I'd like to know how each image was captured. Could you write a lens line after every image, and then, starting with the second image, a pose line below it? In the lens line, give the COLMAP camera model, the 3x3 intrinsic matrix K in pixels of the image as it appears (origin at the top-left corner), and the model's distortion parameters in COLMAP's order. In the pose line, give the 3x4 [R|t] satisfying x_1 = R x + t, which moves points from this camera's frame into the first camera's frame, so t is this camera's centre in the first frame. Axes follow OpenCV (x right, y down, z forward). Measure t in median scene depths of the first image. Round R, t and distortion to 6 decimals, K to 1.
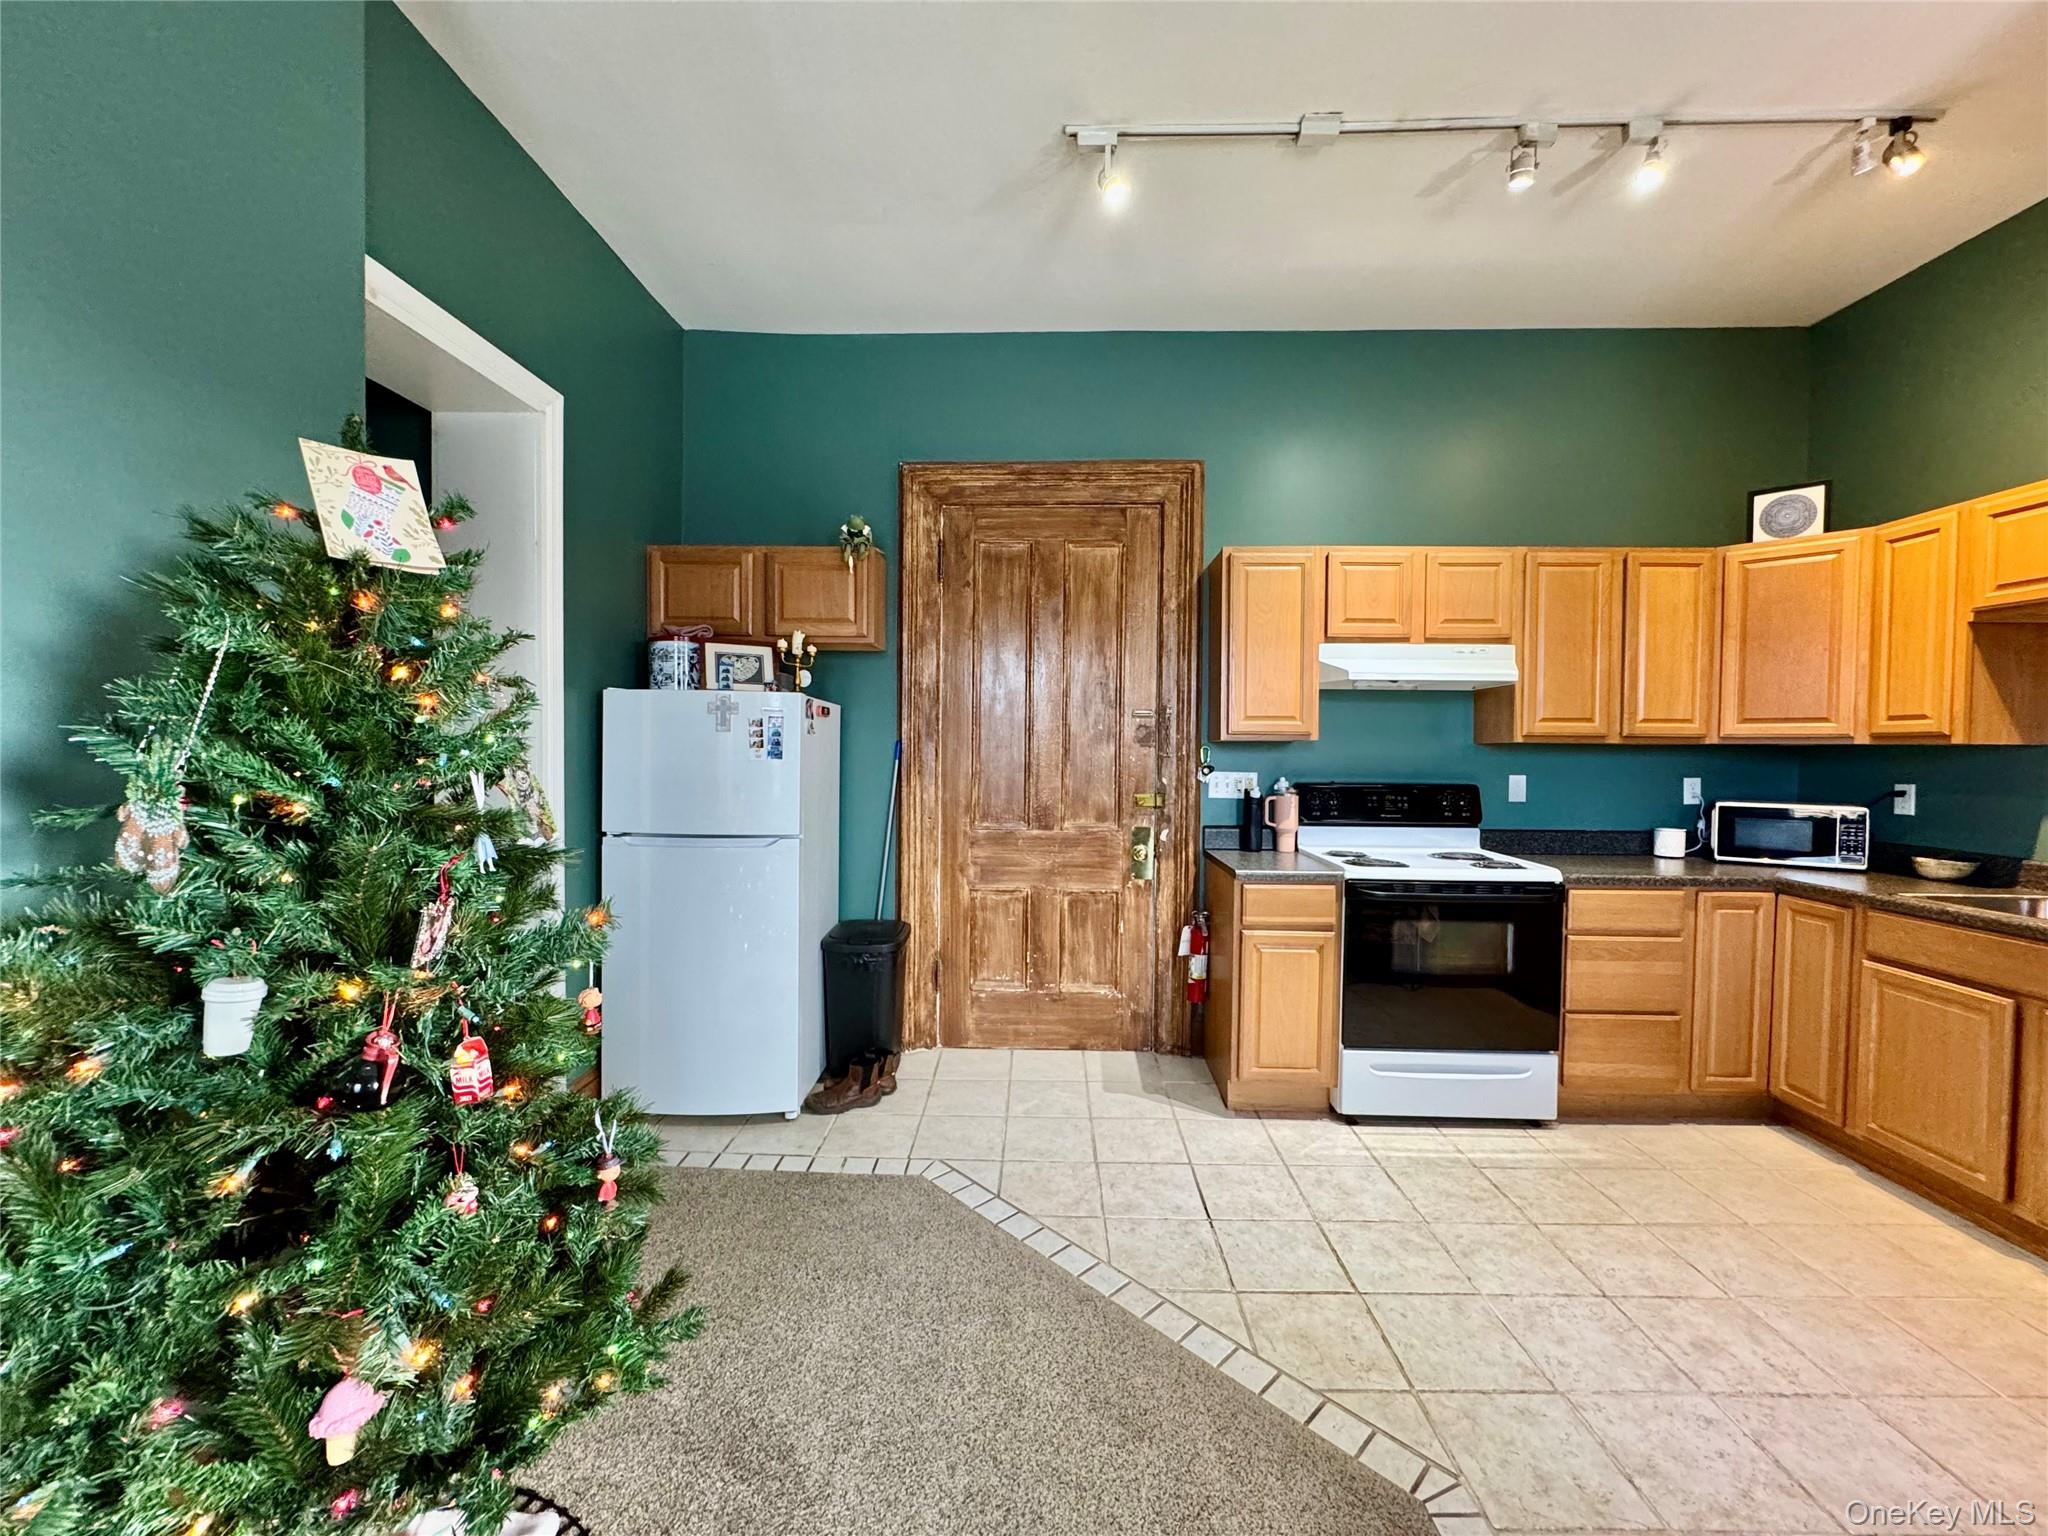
lens RADIAL K [[820.8, 0, 1023.8], [0, 820.8, 770.7], [0, 0, 1]] dist [-0.001155, 0.000102]
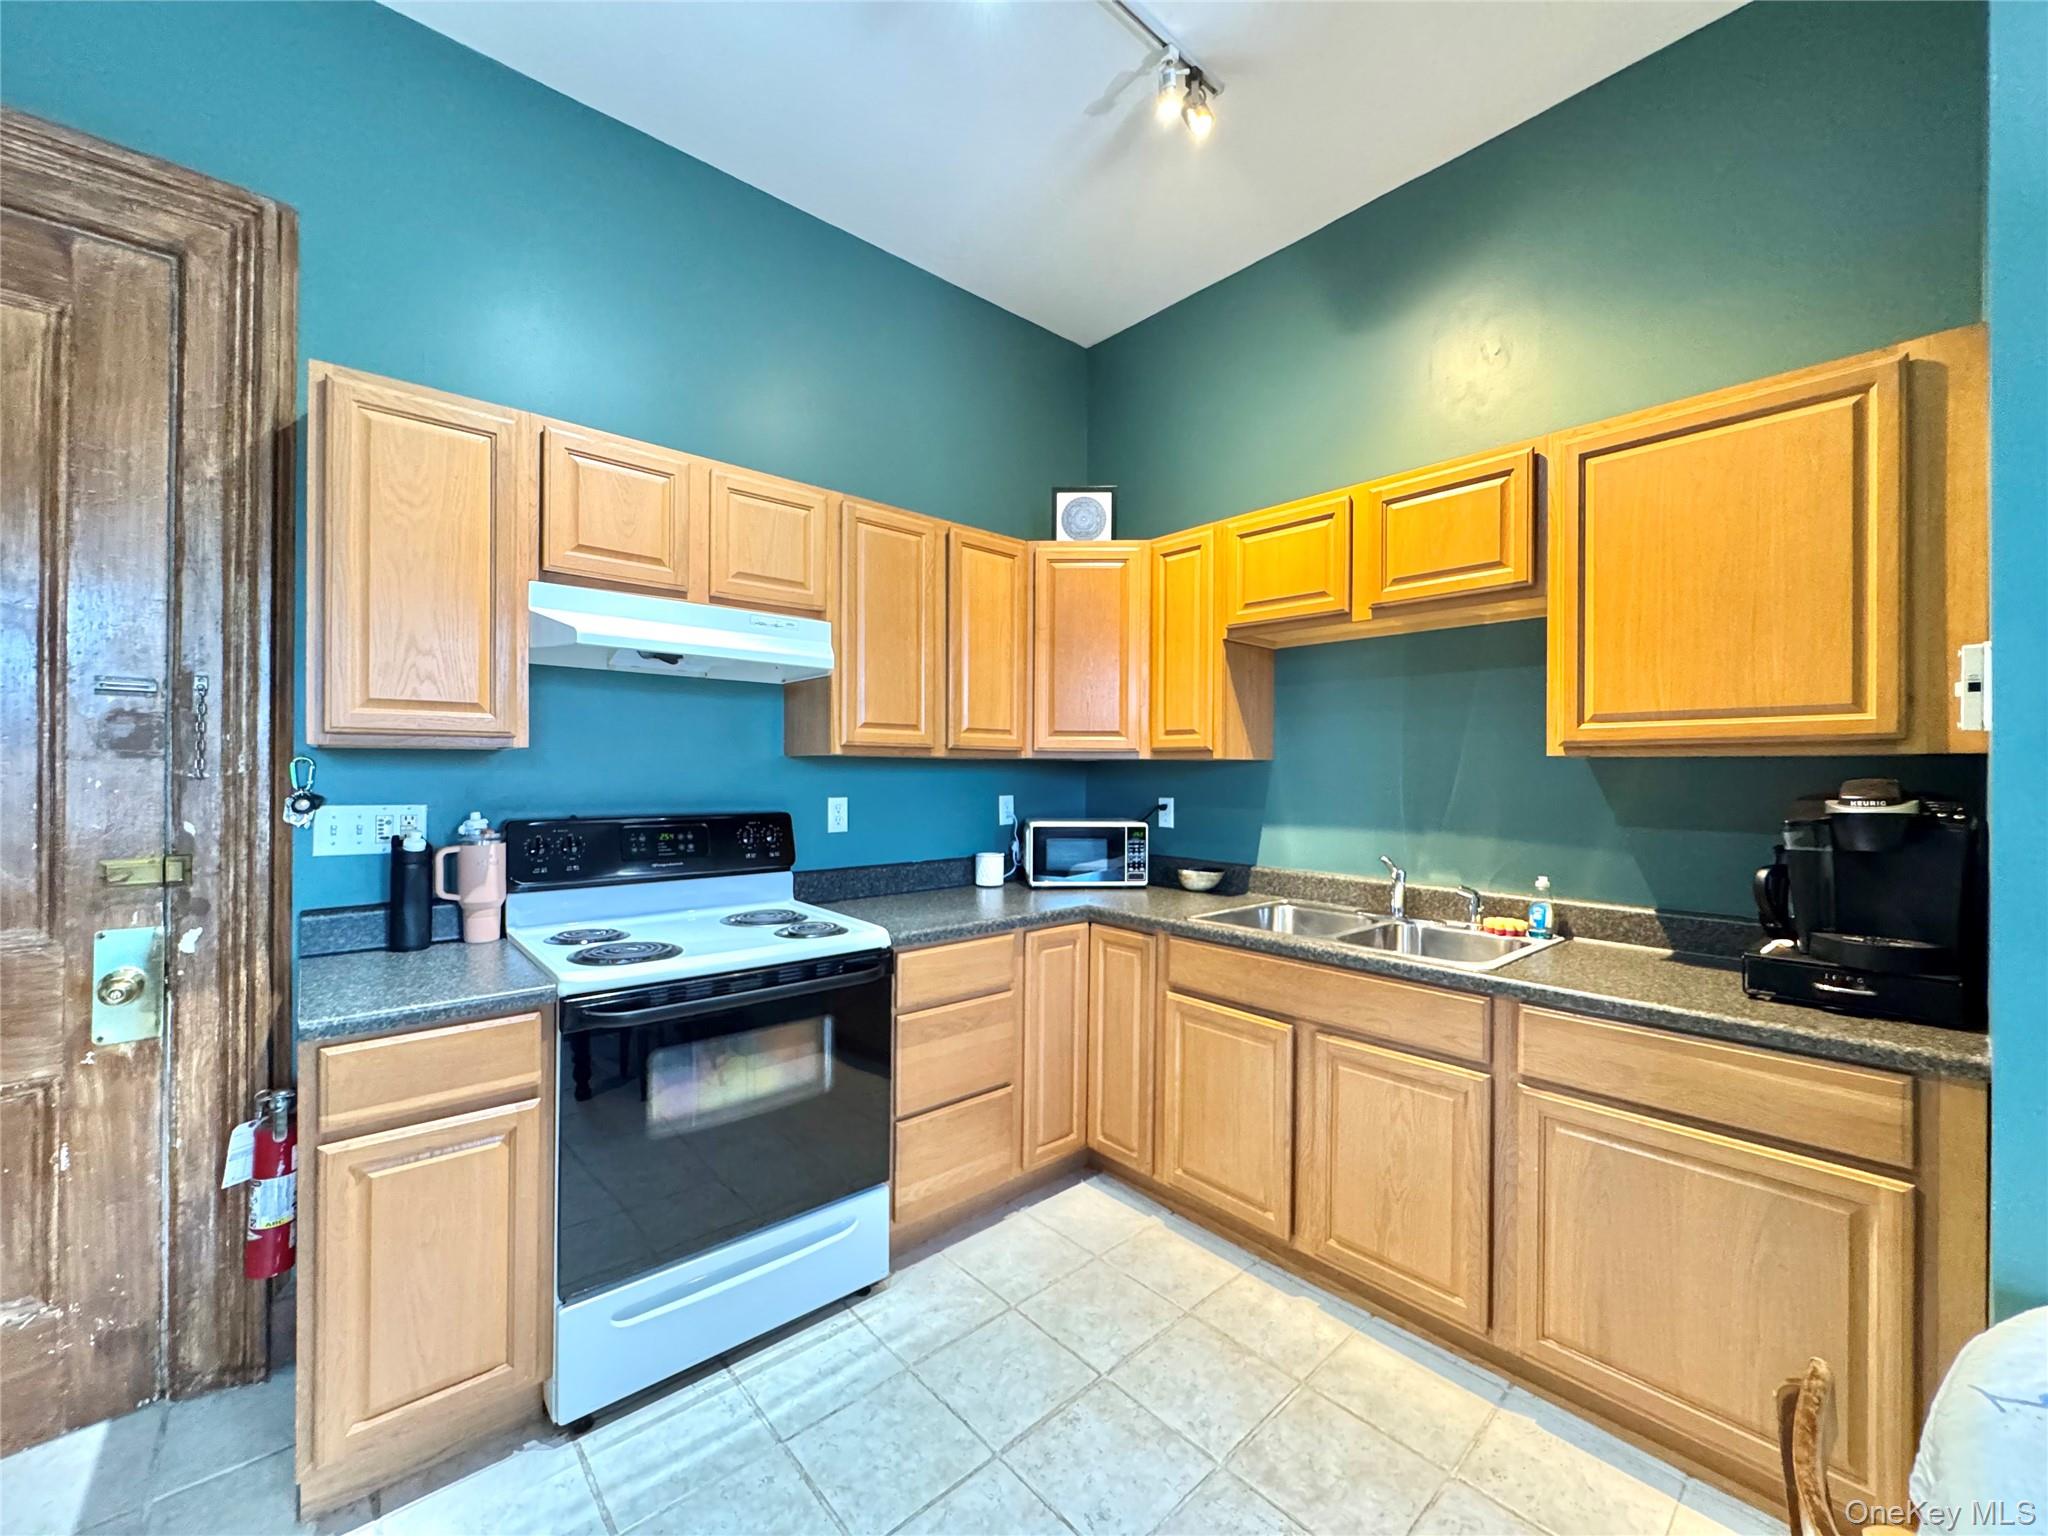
lens RADIAL K [[820.8, 0, 1022.1], [0, 820.8, 768.0], [0, 0, 1]] dist [-0.001155, 0.000102]
pose [[0.732041, -0.001408, 0.681259, 0.226037], [0.017670, 0.999701, -0.016921, -0.006885], [-0.681031, 0.024425, 0.731847, 0.352000]]
